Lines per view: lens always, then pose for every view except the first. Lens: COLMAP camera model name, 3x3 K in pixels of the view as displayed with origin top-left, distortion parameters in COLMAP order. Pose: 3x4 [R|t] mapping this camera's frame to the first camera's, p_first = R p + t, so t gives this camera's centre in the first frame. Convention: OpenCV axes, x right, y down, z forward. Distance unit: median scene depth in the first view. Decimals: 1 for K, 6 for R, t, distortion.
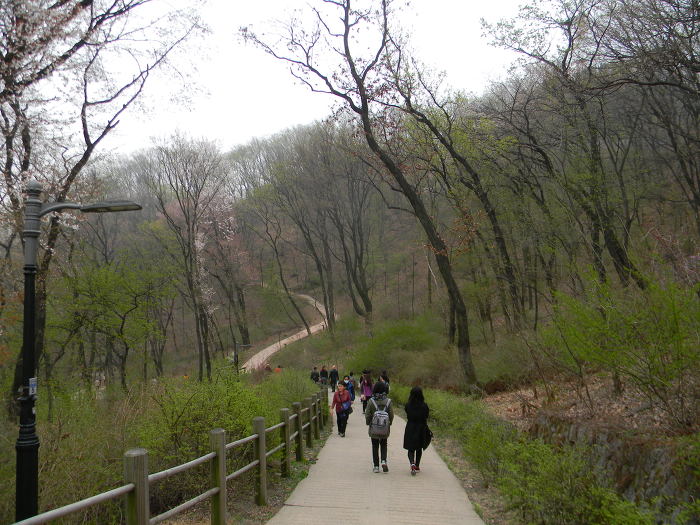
lens RADIAL K [[562.3, 0, 346.1], [0, 562.3, 263.0], [0, 0, 1]] dist [0.005345, -0.021375]
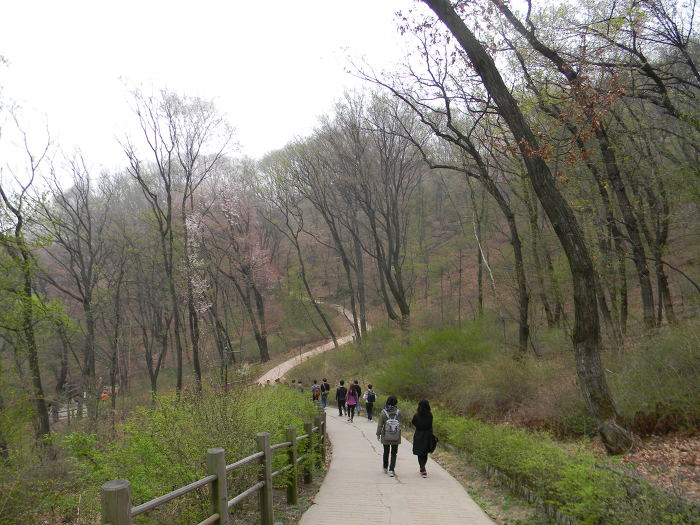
lens RADIAL K [[562.3, 0, 346.1], [0, 562.3, 263.0], [0, 0, 1]] dist [0.005345, -0.021375]
pose [[0.997367, 0.009550, -0.071882, 0.010908], [-0.012047, 0.999336, -0.034374, 0.031792], [0.071506, 0.035149, 0.996821, 0.157385]]
